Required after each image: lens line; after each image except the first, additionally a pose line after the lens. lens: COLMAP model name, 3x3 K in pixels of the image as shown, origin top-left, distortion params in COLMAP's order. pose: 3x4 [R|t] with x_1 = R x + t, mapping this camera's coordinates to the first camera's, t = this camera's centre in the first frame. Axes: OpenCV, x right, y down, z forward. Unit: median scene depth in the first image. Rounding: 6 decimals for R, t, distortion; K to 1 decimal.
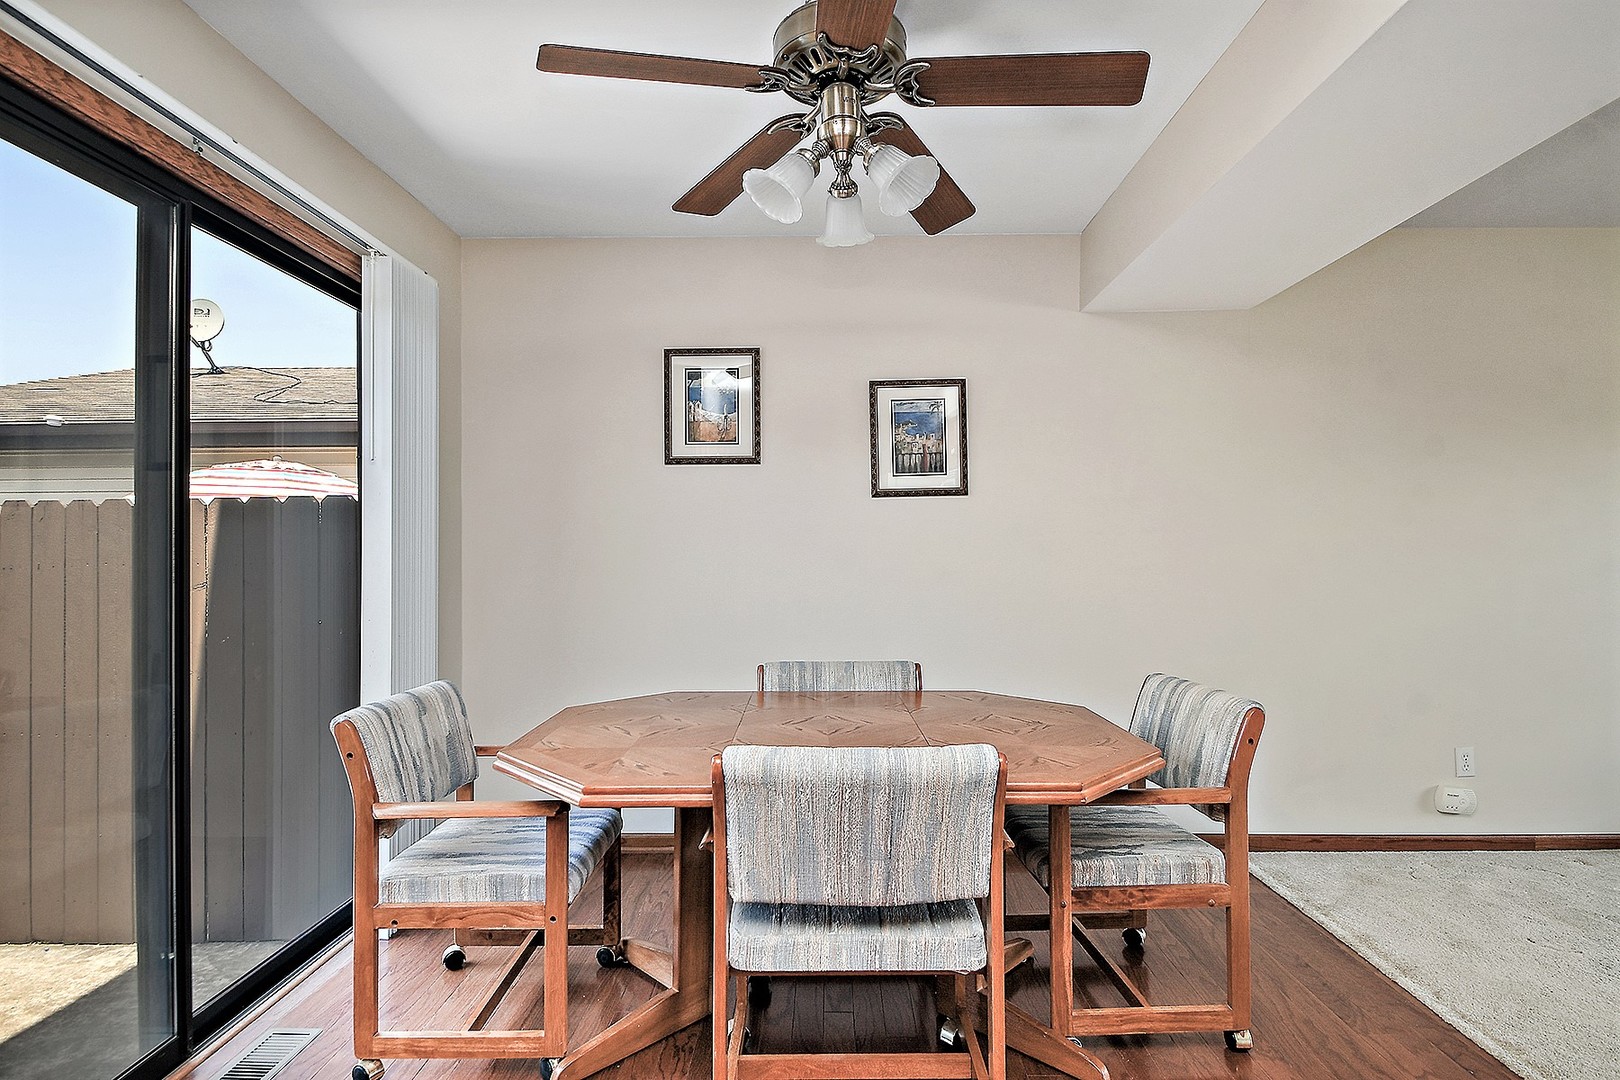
lens RADIAL K [[797.3, 0, 802.9], [0, 797.3, 579.1], [0, 0, 1]] dist [0.059070, 0.000012]
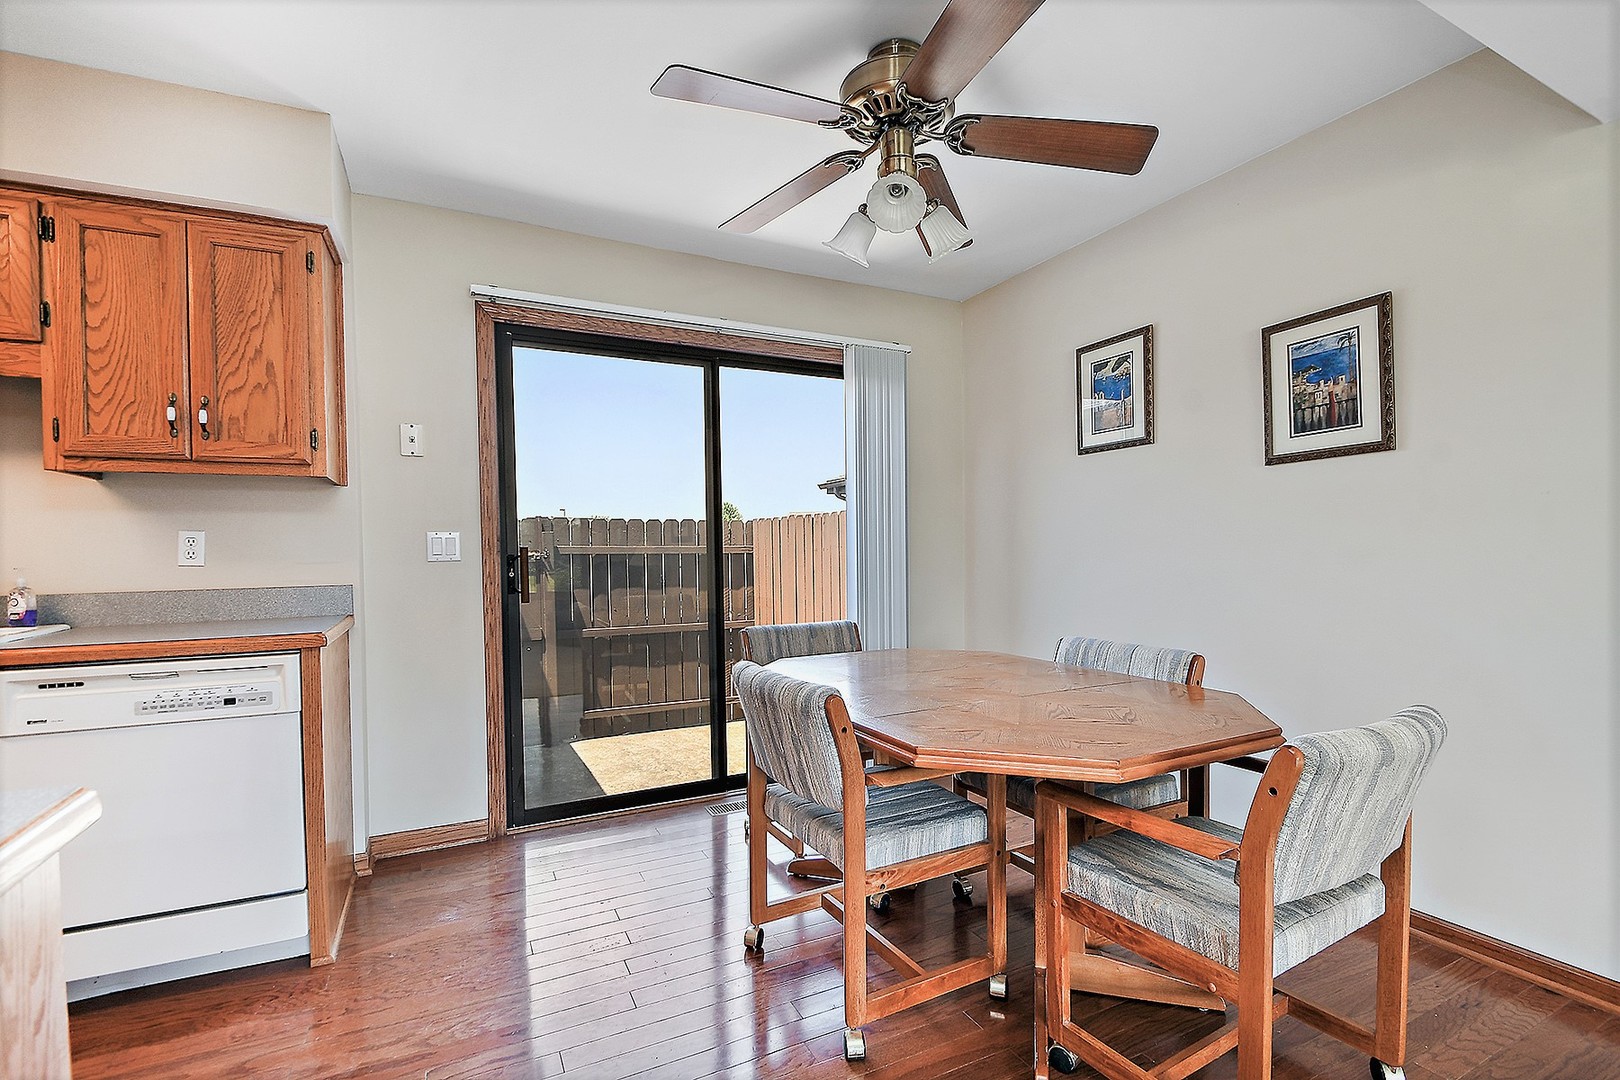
lens RADIAL K [[716.2, 0, 808.5], [0, 716.2, 572.4], [0, 0, 1]] dist [0.015556, -0.000315]
pose [[0.480775, 0.029081, -0.876362, 0.530138], [-0.042246, 0.999057, 0.009977, 0.022296], [0.875826, 0.032226, 0.481550, 0.220044]]
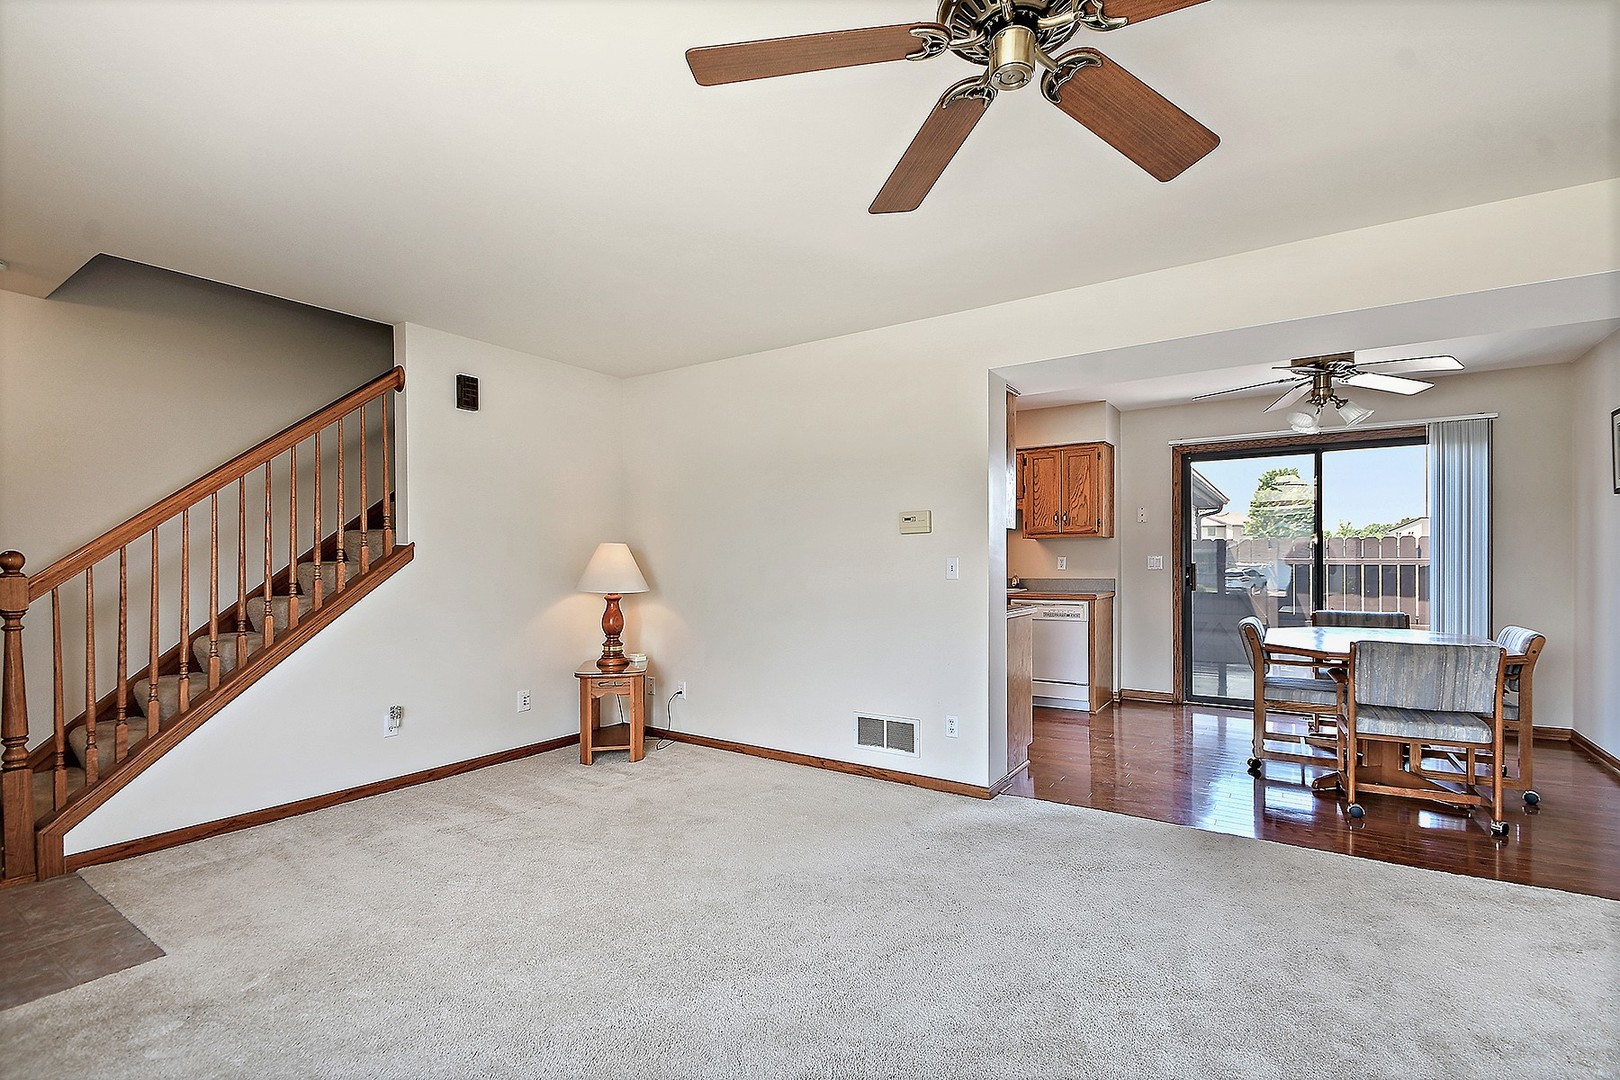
lens RADIAL K [[716.2, 0, 808.5], [0, 716.2, 572.4], [0, 0, 1]] dist [0.015556, -0.000315]
pose [[-0.525107, 0.023653, -0.850707, 1.630821], [-0.029404, 0.998513, 0.045912, -0.018707], [0.850528, 0.049123, -0.523631, 0.469654]]
